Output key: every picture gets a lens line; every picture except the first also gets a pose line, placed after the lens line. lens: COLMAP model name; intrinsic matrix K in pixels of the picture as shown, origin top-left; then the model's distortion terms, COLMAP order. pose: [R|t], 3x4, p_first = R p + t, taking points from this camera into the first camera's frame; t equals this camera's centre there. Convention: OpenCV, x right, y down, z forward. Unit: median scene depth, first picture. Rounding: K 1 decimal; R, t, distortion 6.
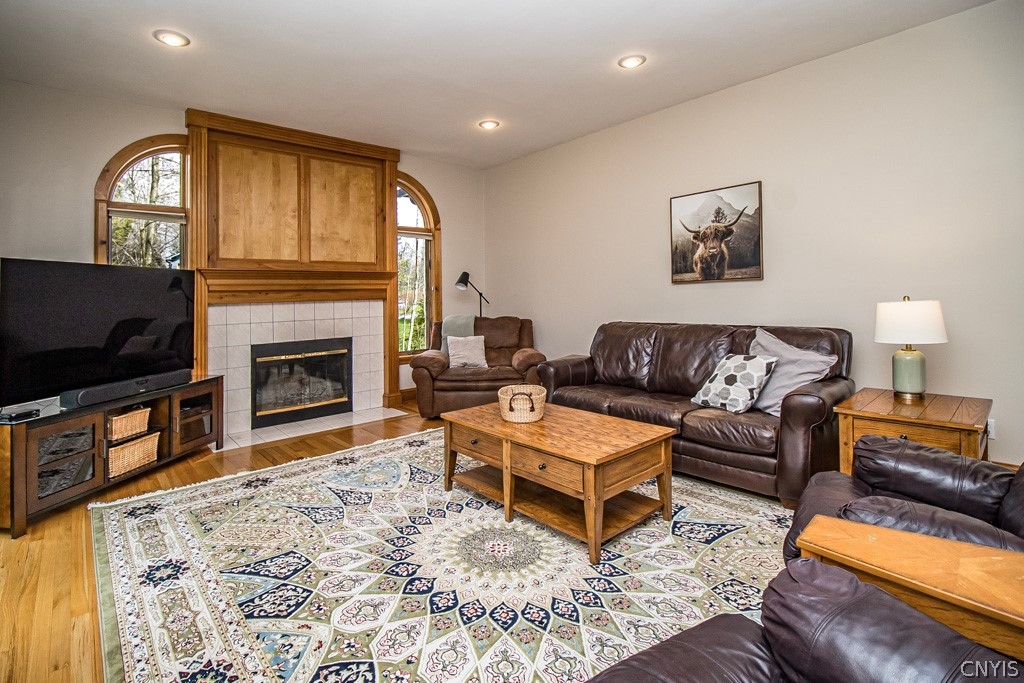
lens RADIAL K [[491.9, 0, 509.9], [0, 491.9, 282.7], [0, 0, 1]] dist [0.000432, 0.000128]
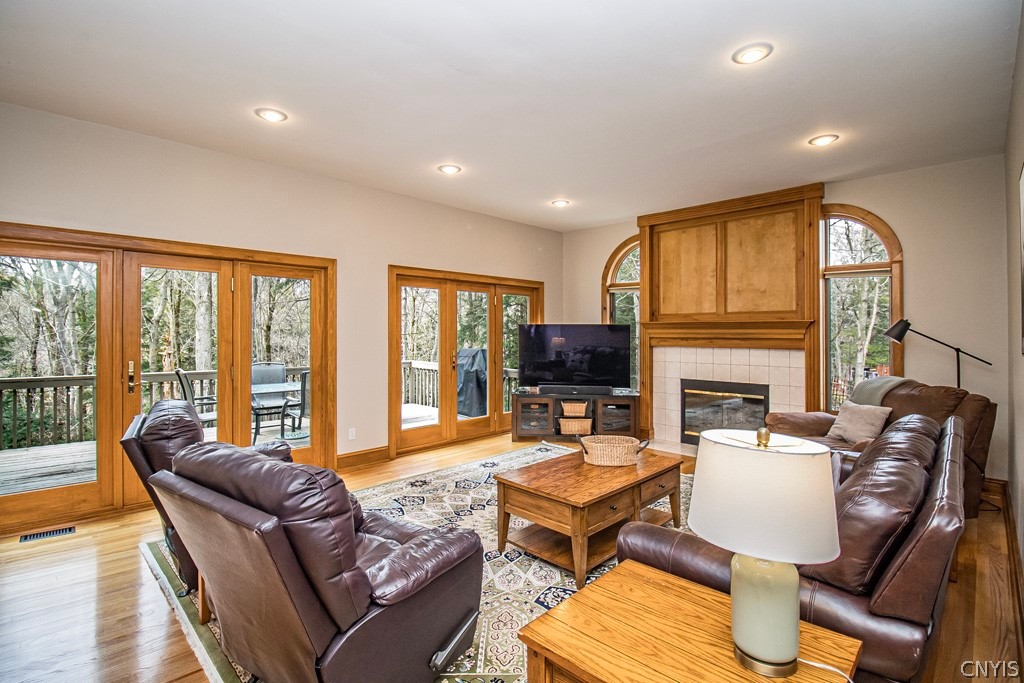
lens RADIAL K [[480.3, 0, 506.7], [0, 480.3, 313.1], [0, 0, 1]] dist [-0.000505, -0.011488]
pose [[0.056595, -0.019631, -0.998204, 0.769659], [0.017065, 0.999680, -0.018693, -0.034606], [0.998251, -0.015977, 0.056912, 0.481064]]
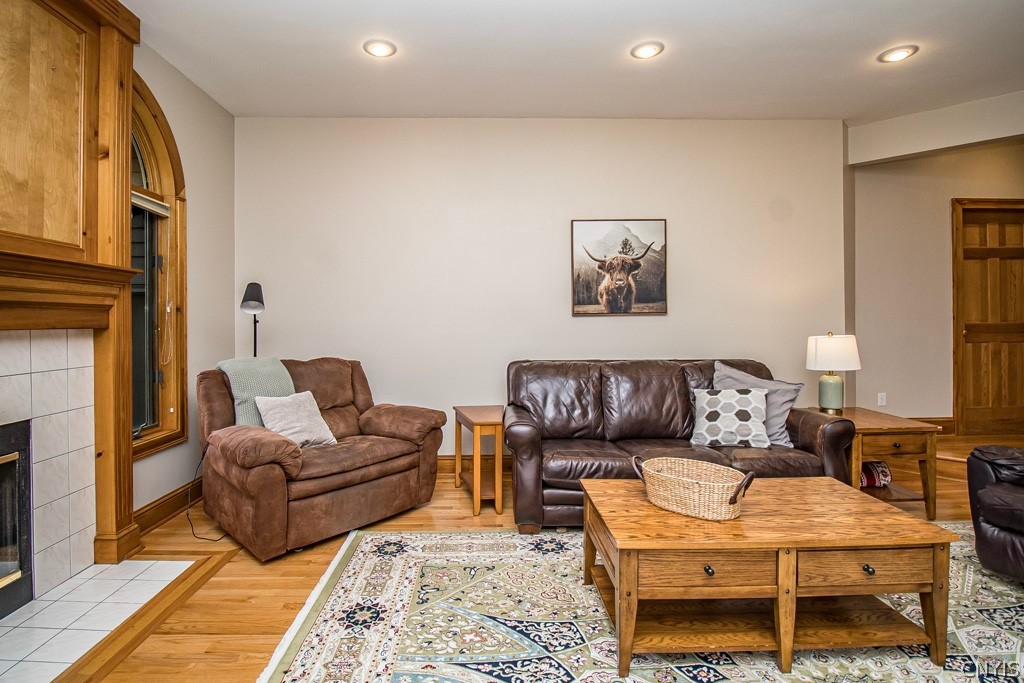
lens RADIAL K [[497.0, 0, 509.0], [0, 497.0, 324.7], [0, 0, 1]] dist [0.004081, -0.016907]
pose [[0.647228, 0.019690, 0.762042, -0.449129], [-0.032383, 0.999474, 0.001679, 0.021134], [-0.761609, -0.025764, 0.647525, 0.519262]]
